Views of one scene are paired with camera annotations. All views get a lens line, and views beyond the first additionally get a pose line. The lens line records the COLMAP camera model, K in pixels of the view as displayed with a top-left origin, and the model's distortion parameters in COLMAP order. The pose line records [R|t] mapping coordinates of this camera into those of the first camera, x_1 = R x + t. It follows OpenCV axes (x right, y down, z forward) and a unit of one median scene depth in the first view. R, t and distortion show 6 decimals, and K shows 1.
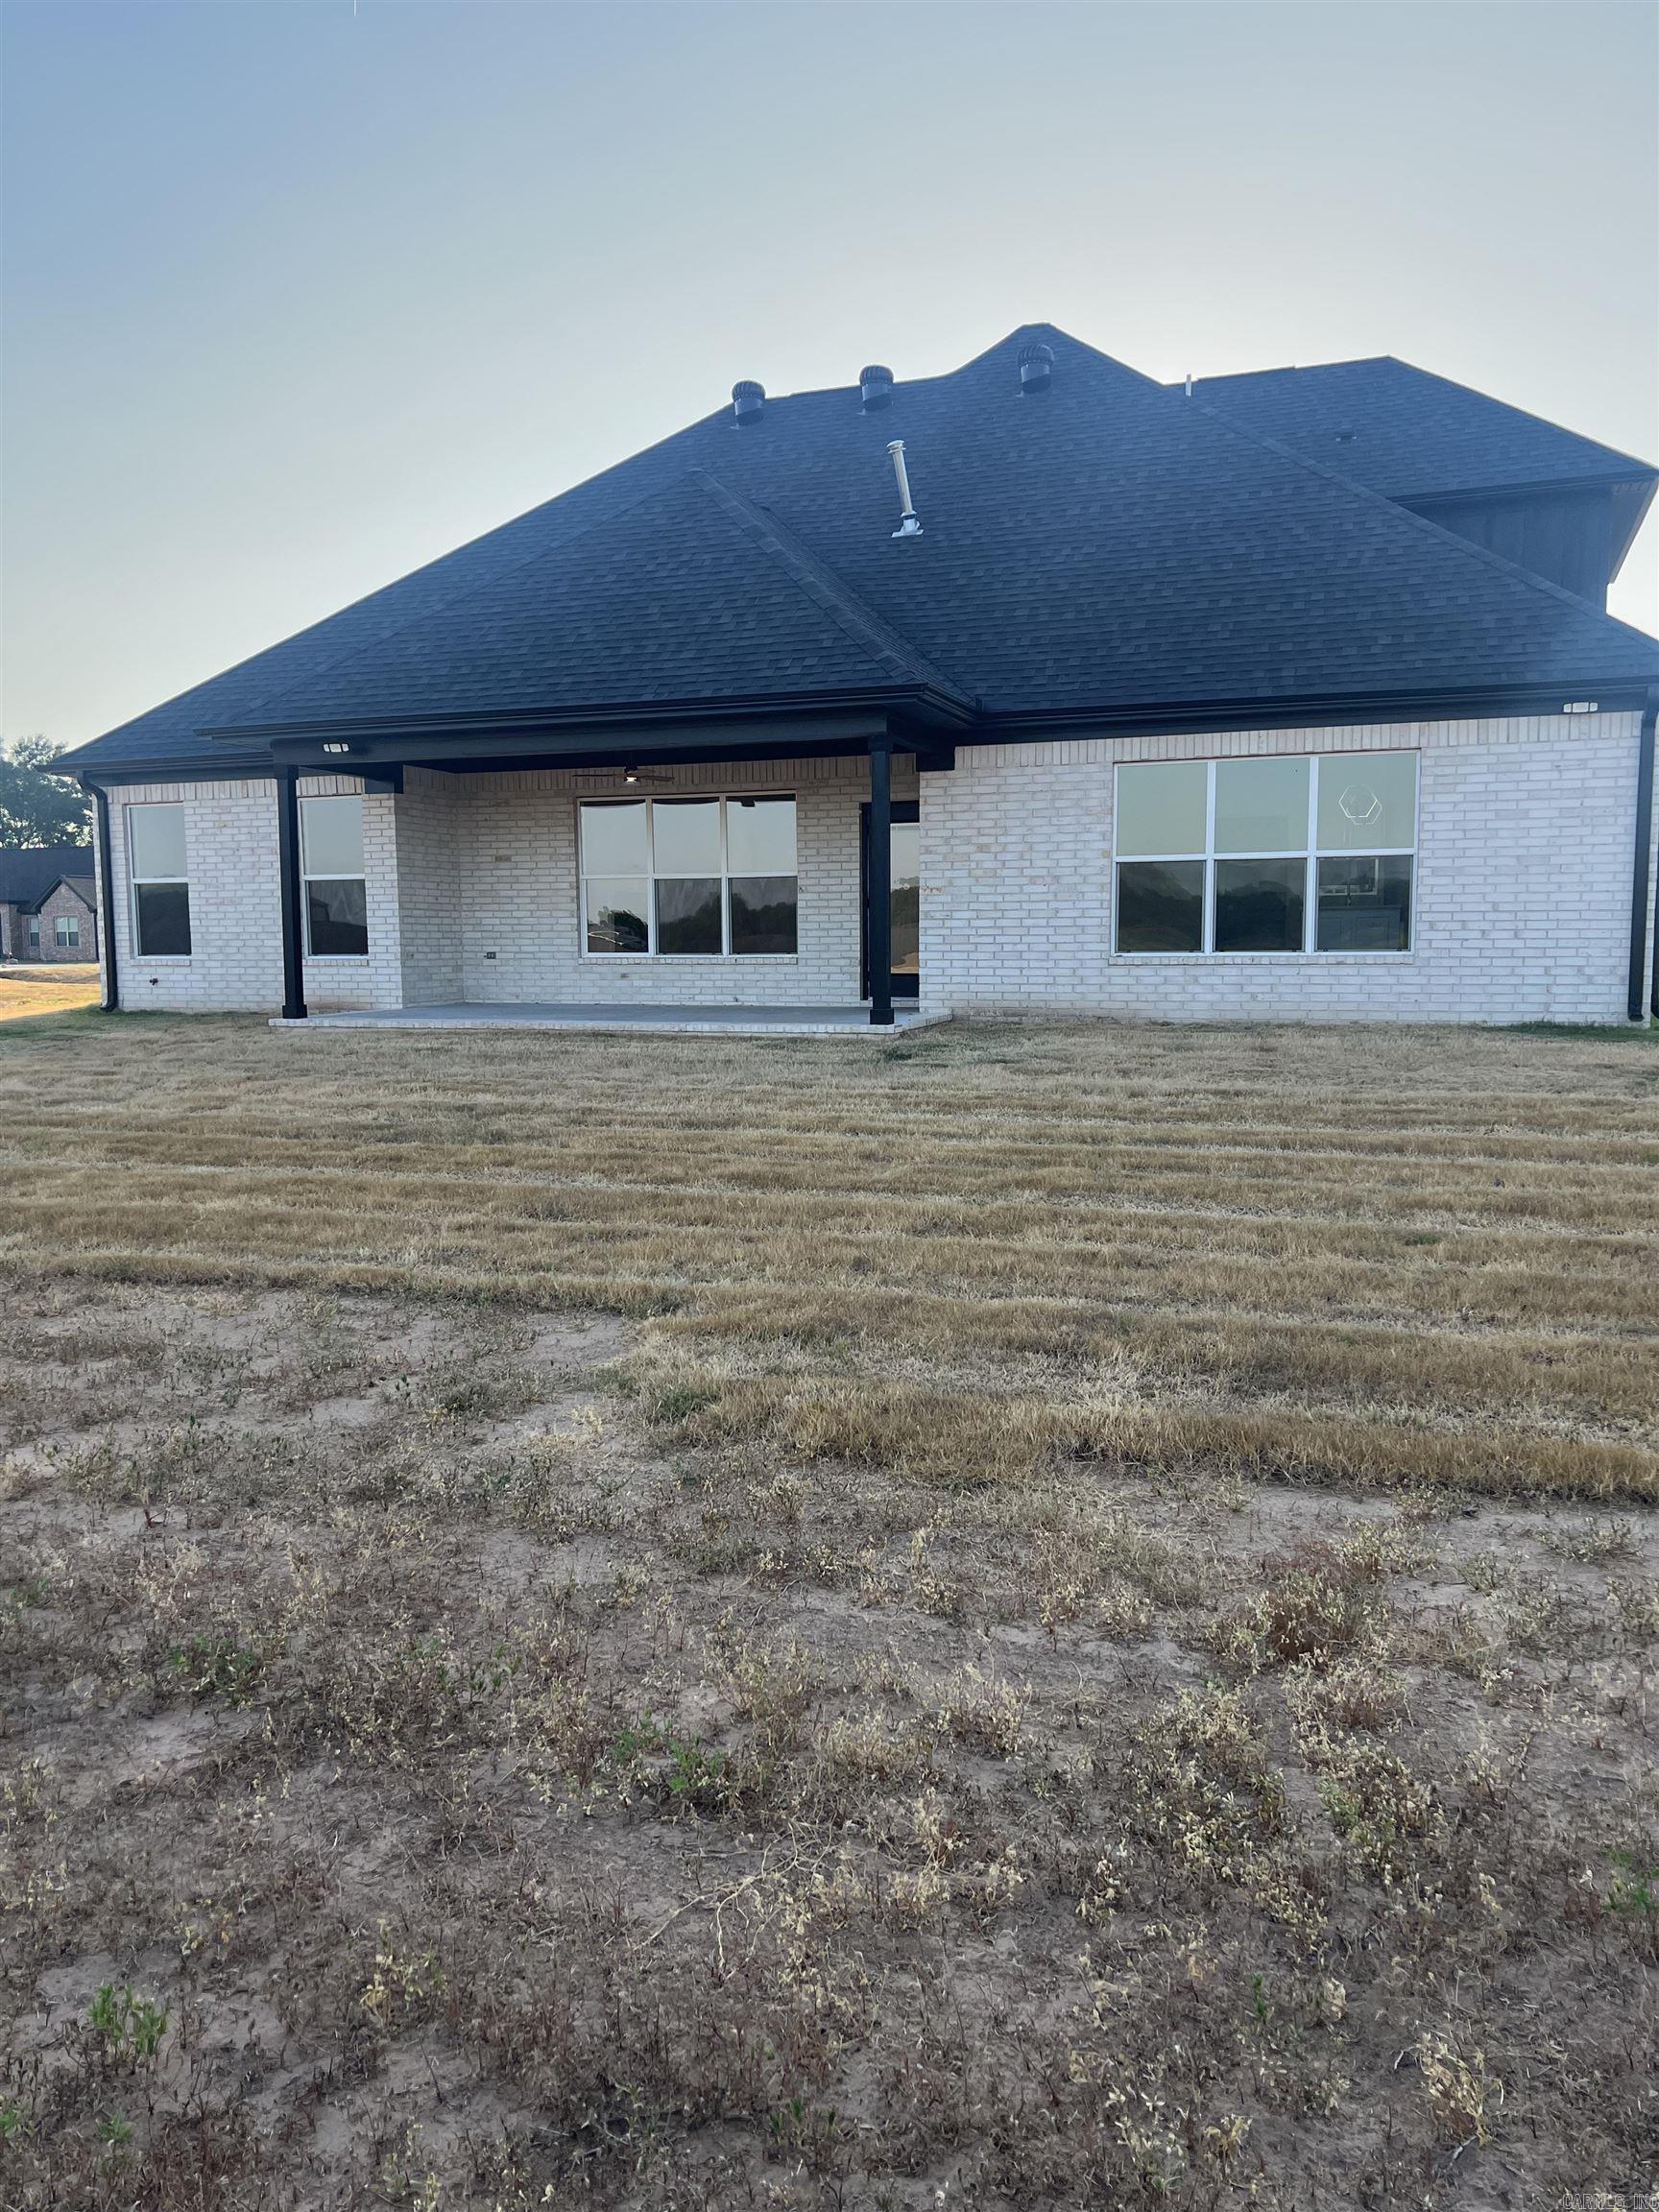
lens RADIAL K [[1685.6, 0, 829.5], [0, 1685.6, 1106.0], [0, 0, 1]] dist [0.057136, -0.004411]
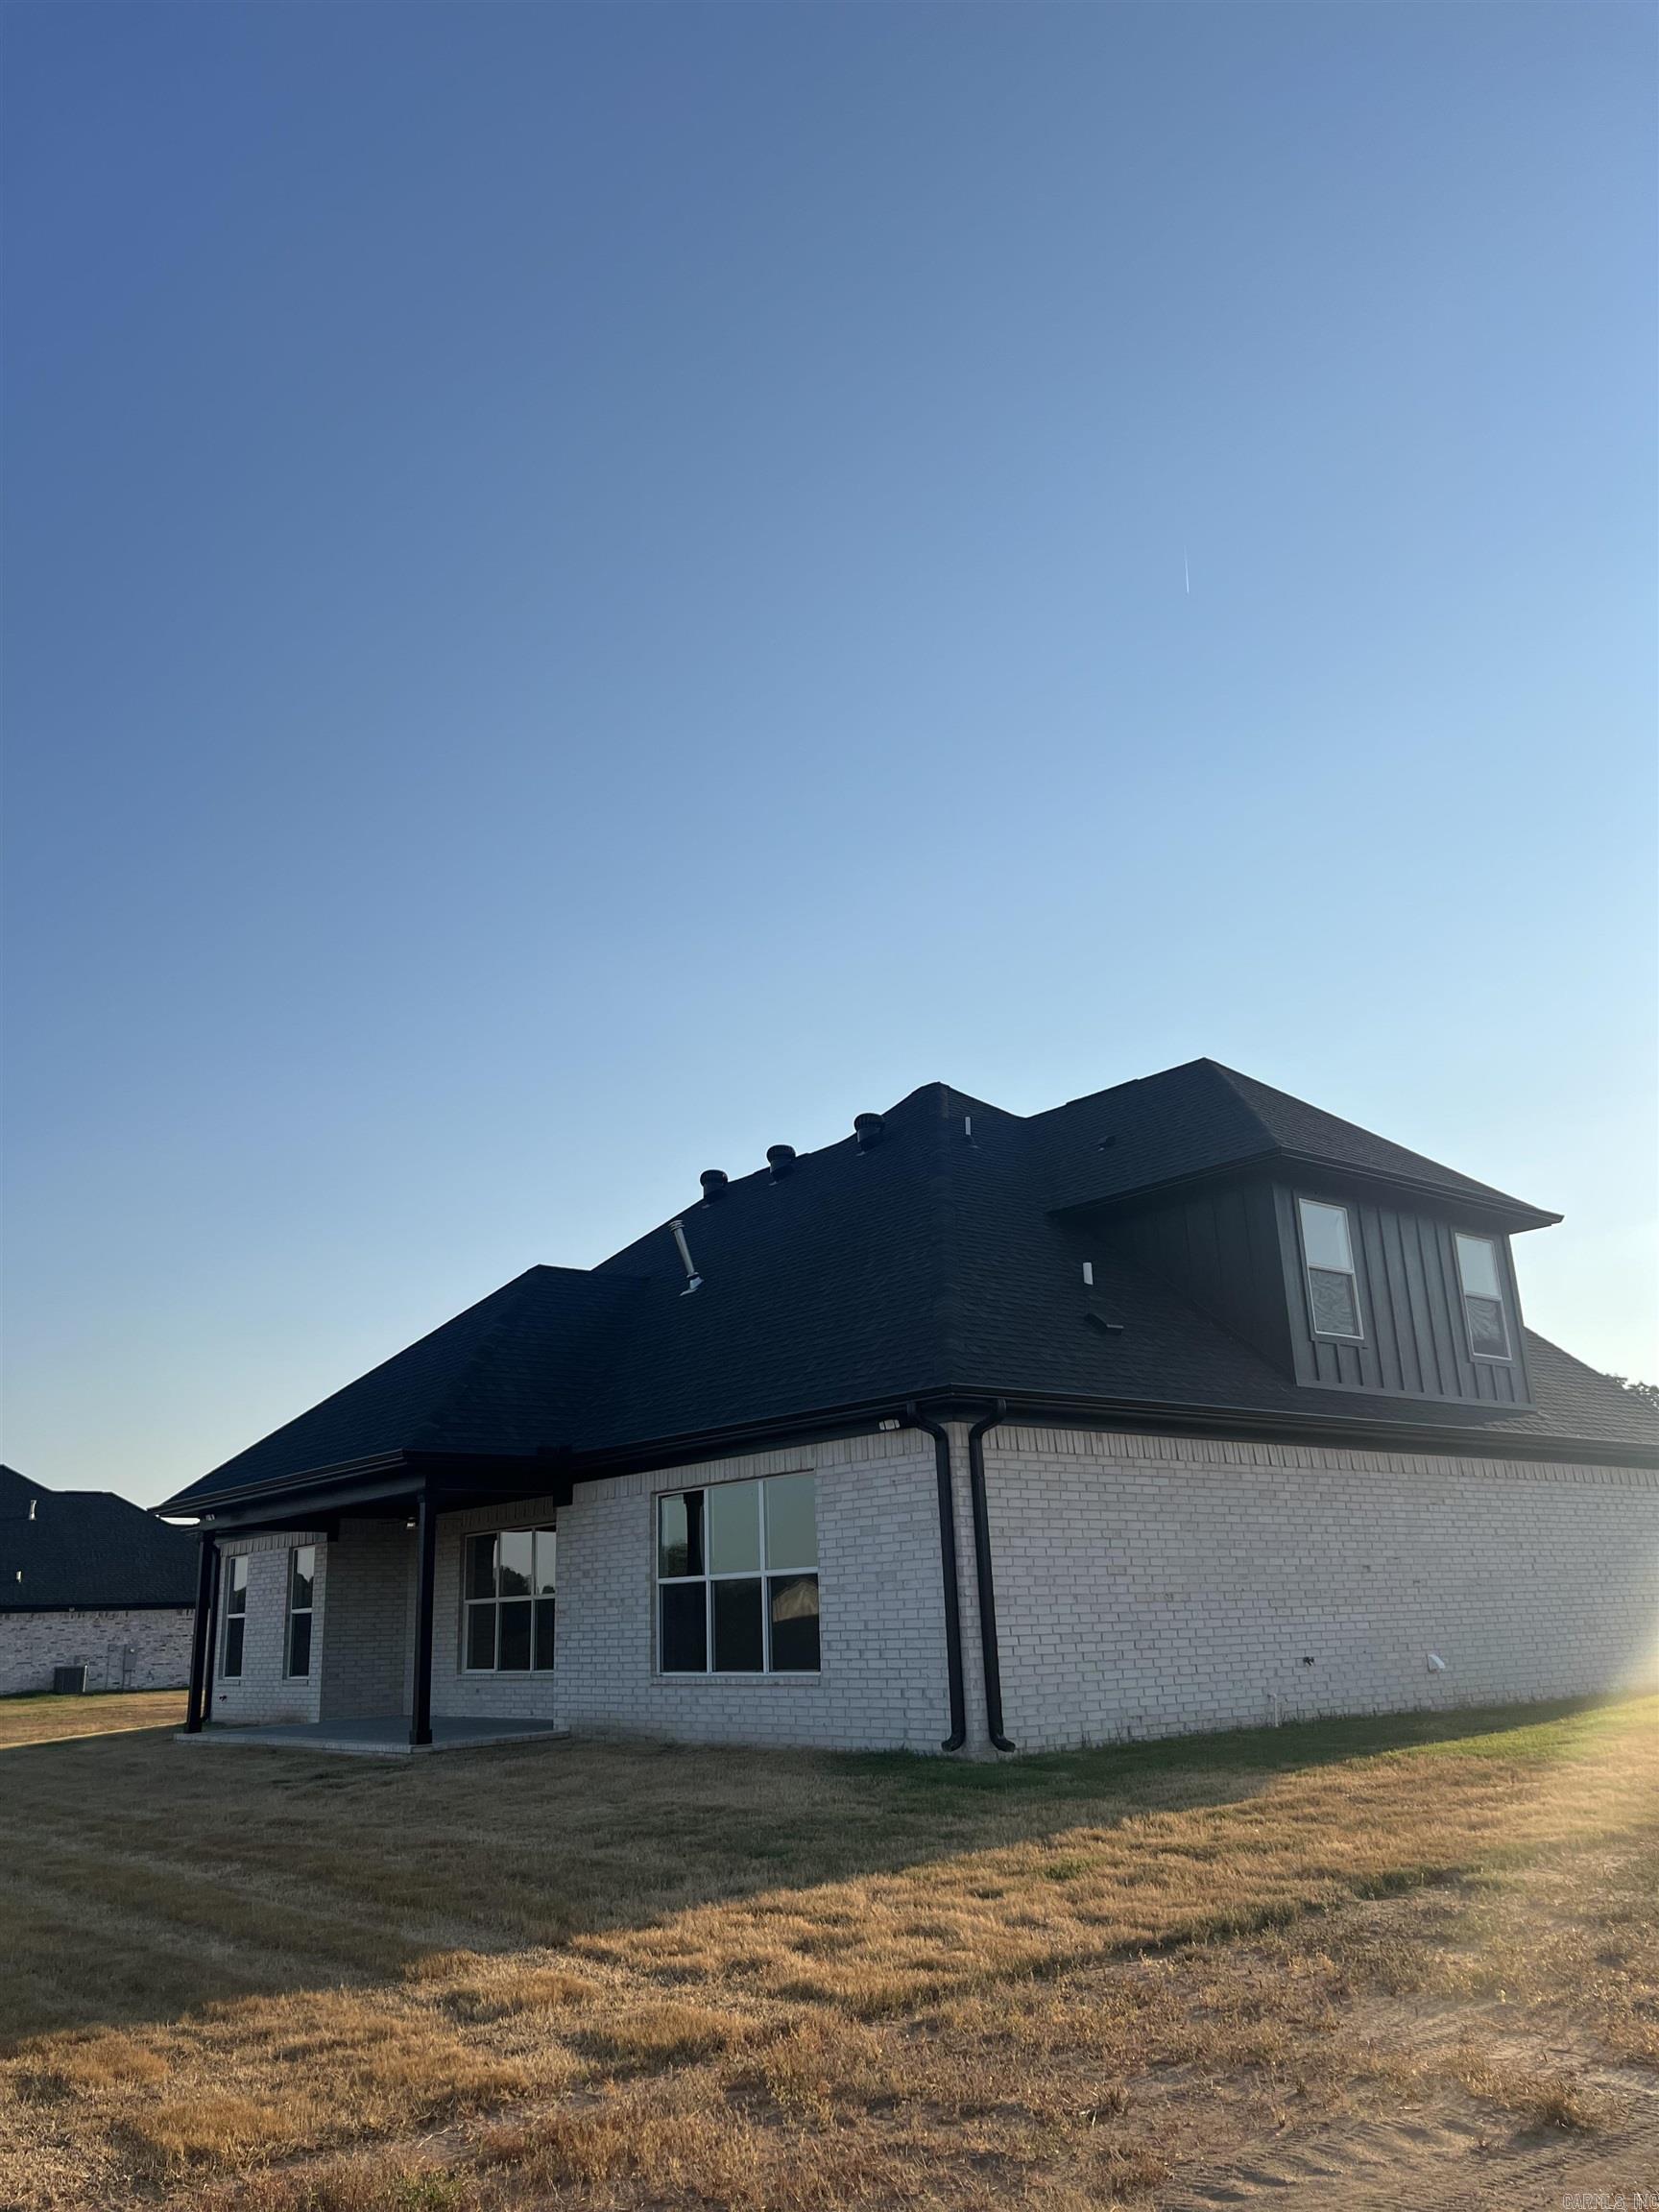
lens RADIAL K [[1685.6, 0, 829.5], [0, 1685.6, 1106.0], [0, 0, 1]] dist [0.057136, -0.004411]
pose [[0.845117, -0.178028, -0.504067, 0.854145], [-0.023499, 0.929635, -0.367731, -0.030948], [0.534065, 0.322620, 0.781467, 0.101519]]
